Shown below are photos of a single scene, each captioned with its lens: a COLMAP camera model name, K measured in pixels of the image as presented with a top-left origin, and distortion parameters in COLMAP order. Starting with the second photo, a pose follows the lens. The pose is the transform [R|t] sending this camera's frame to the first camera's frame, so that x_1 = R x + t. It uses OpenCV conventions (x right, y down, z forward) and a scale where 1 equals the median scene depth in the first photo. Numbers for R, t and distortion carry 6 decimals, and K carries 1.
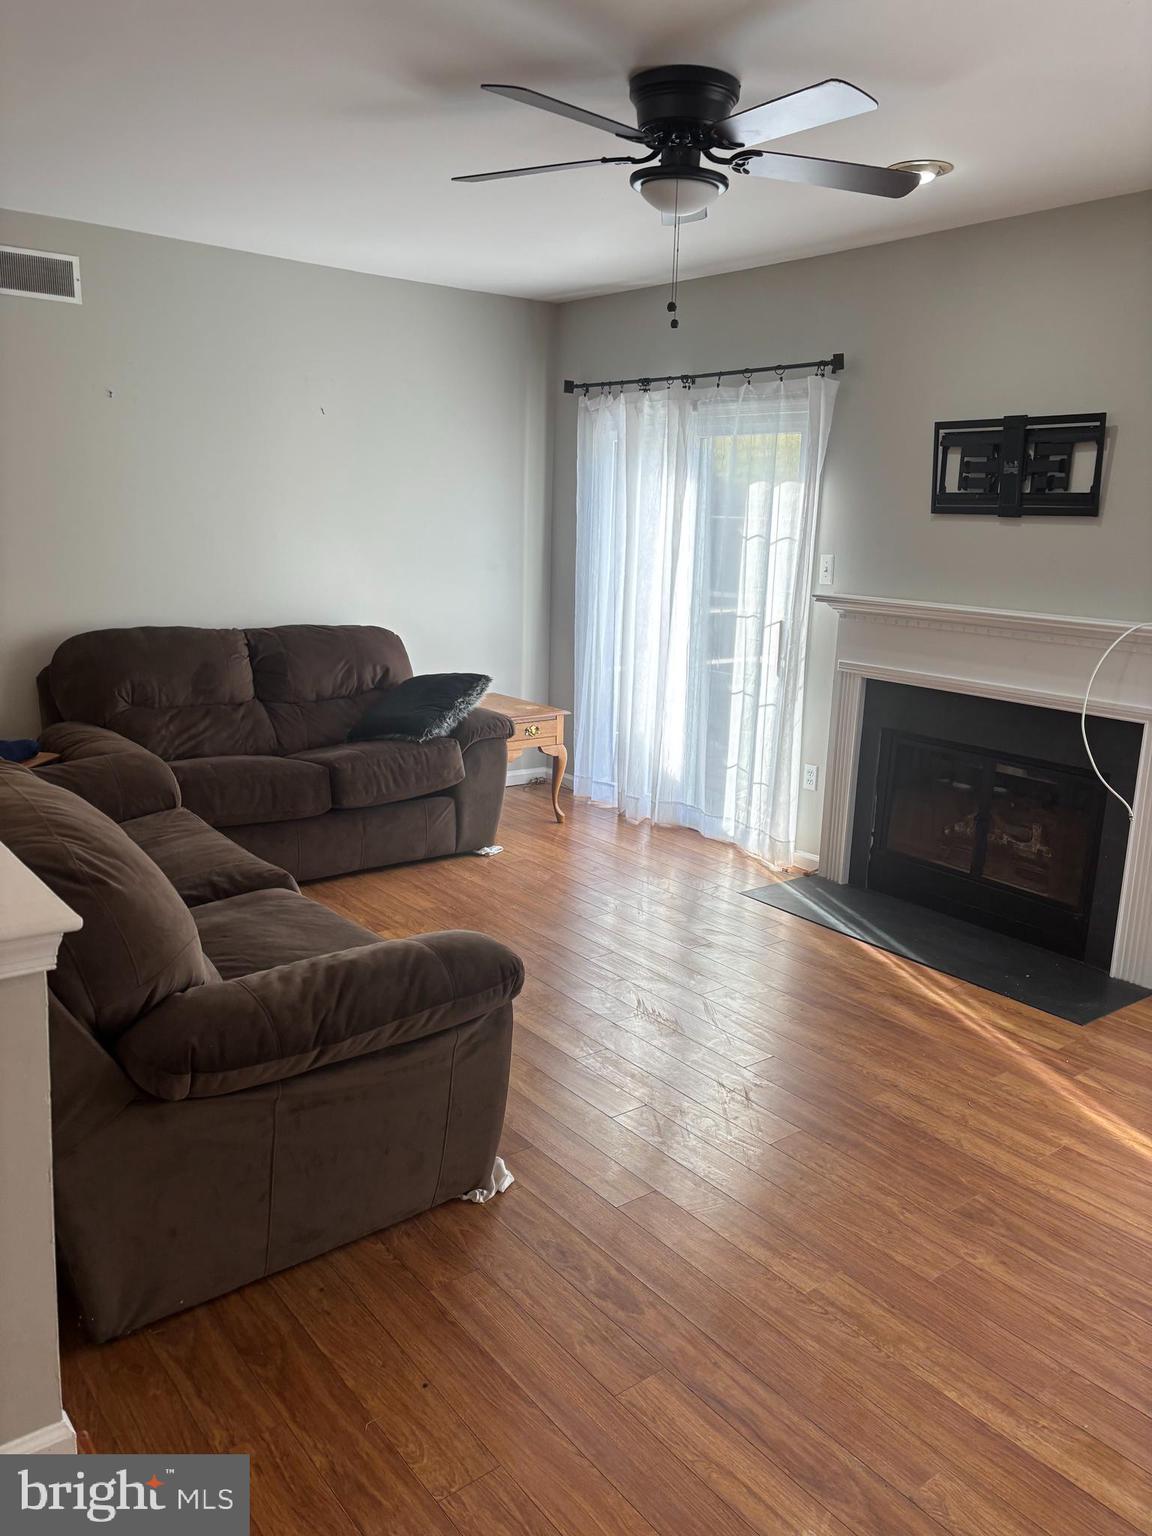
lens RADIAL K [[1153.5, 0, 562.2], [0, 1153.5, 762.4], [0, 0, 1]] dist [0.042538, -0.043337]
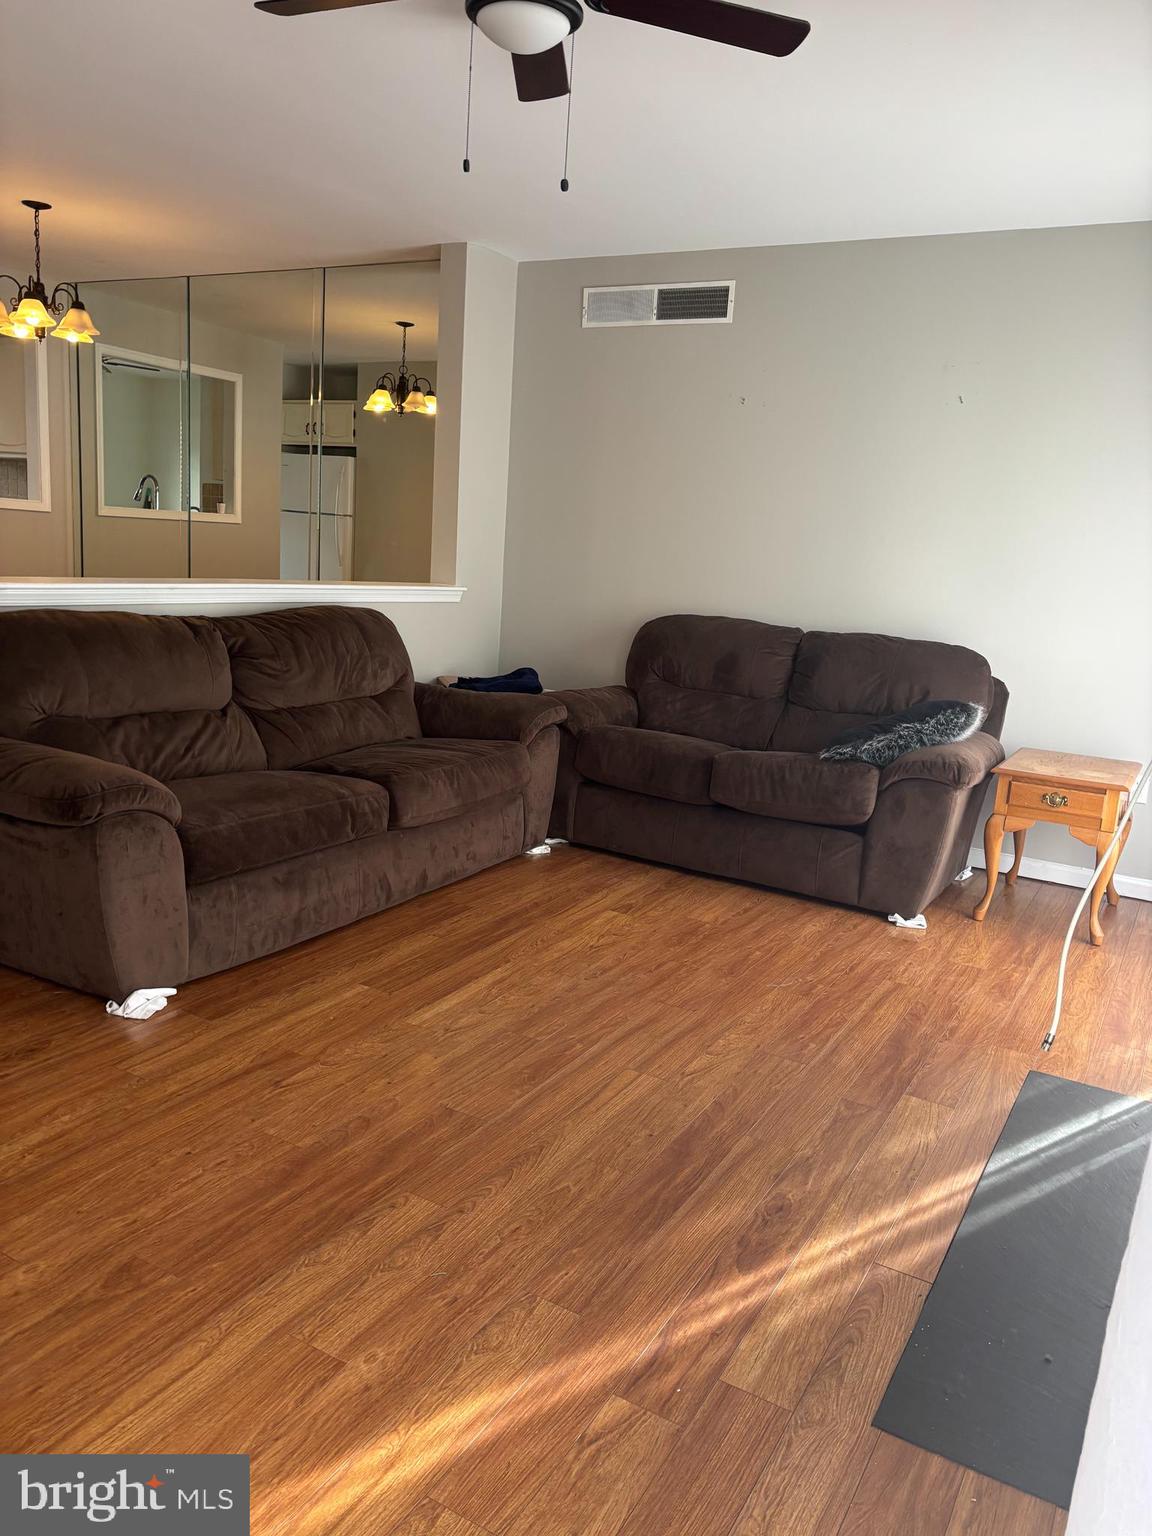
lens RADIAL K [[1153.5, 0, 562.5], [0, 1153.5, 768.5], [0, 0, 1]] dist [0.042538, -0.043337]
pose [[0.373479, 0.168808, -0.912150, 0.611042], [-0.252598, 0.964653, 0.075098, -0.026294], [0.892585, 0.202359, 0.402918, 0.500096]]
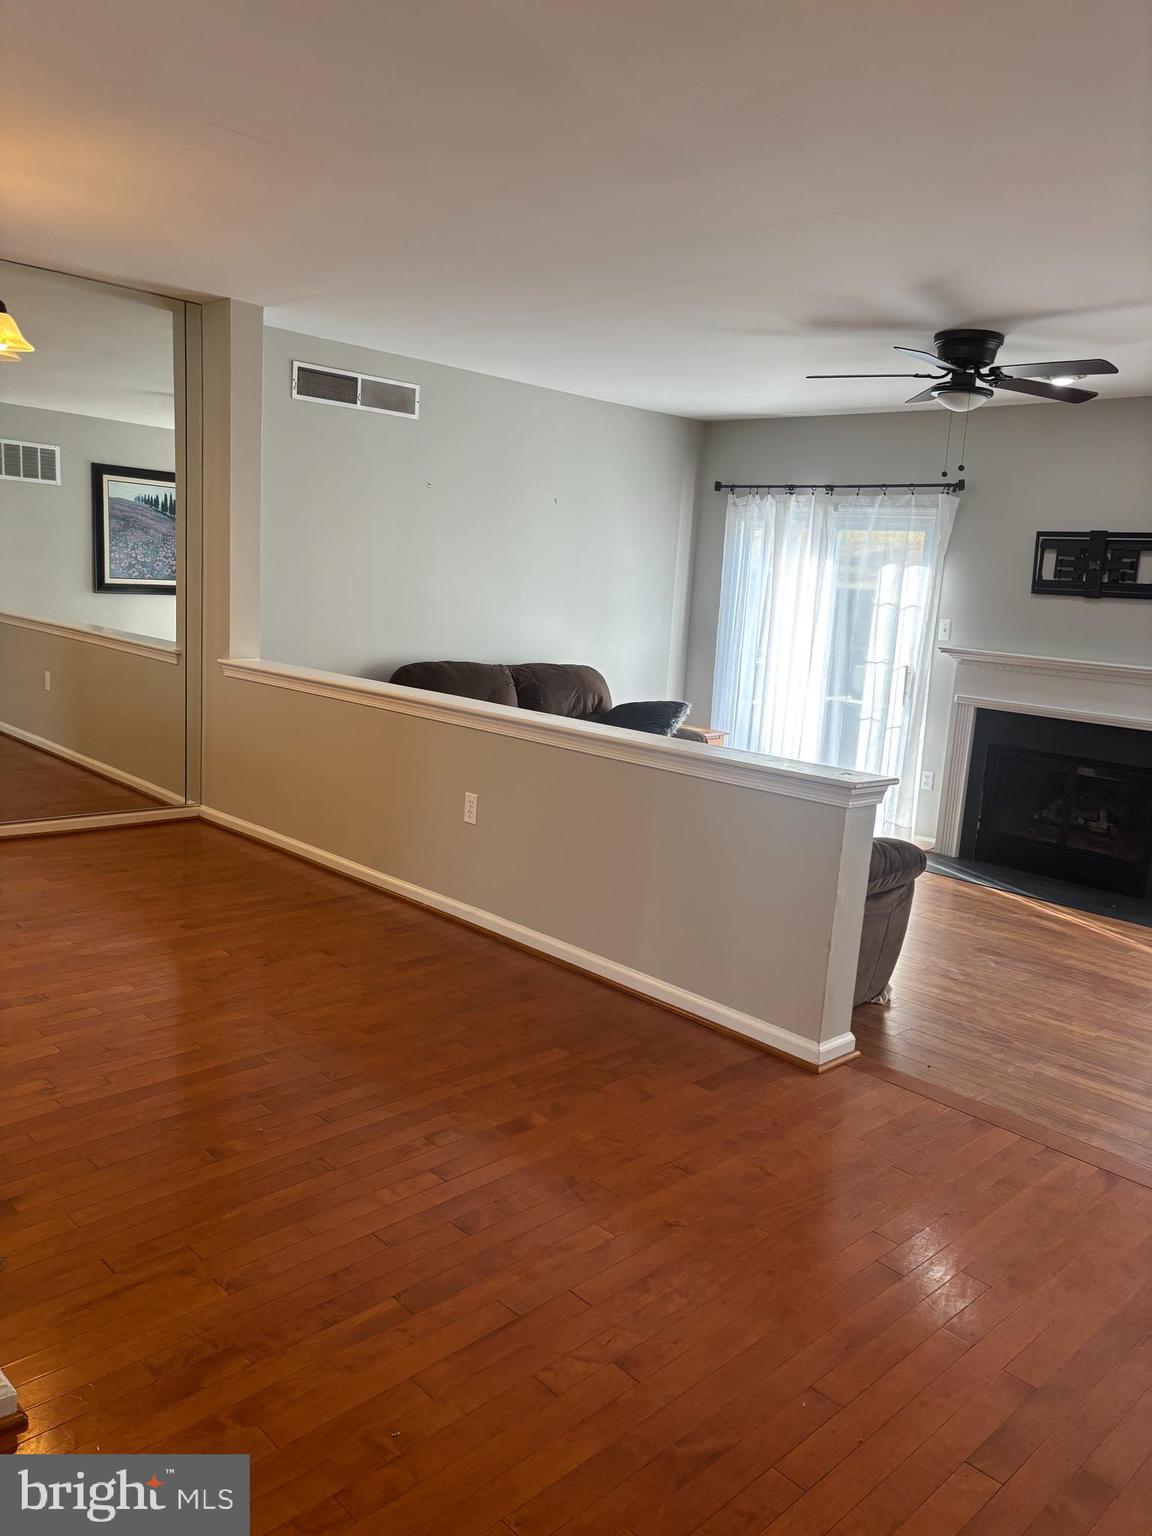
lens RADIAL K [[1153.5, 0, 581.3], [0, 1153.5, 776.7], [0, 0, 1]] dist [0.042538, -0.043337]
pose [[0.992068, 0.009641, 0.125334, -0.392722], [-0.005257, 0.999364, -0.035266, 0.063745], [-0.125595, 0.034328, 0.991488, -0.334190]]
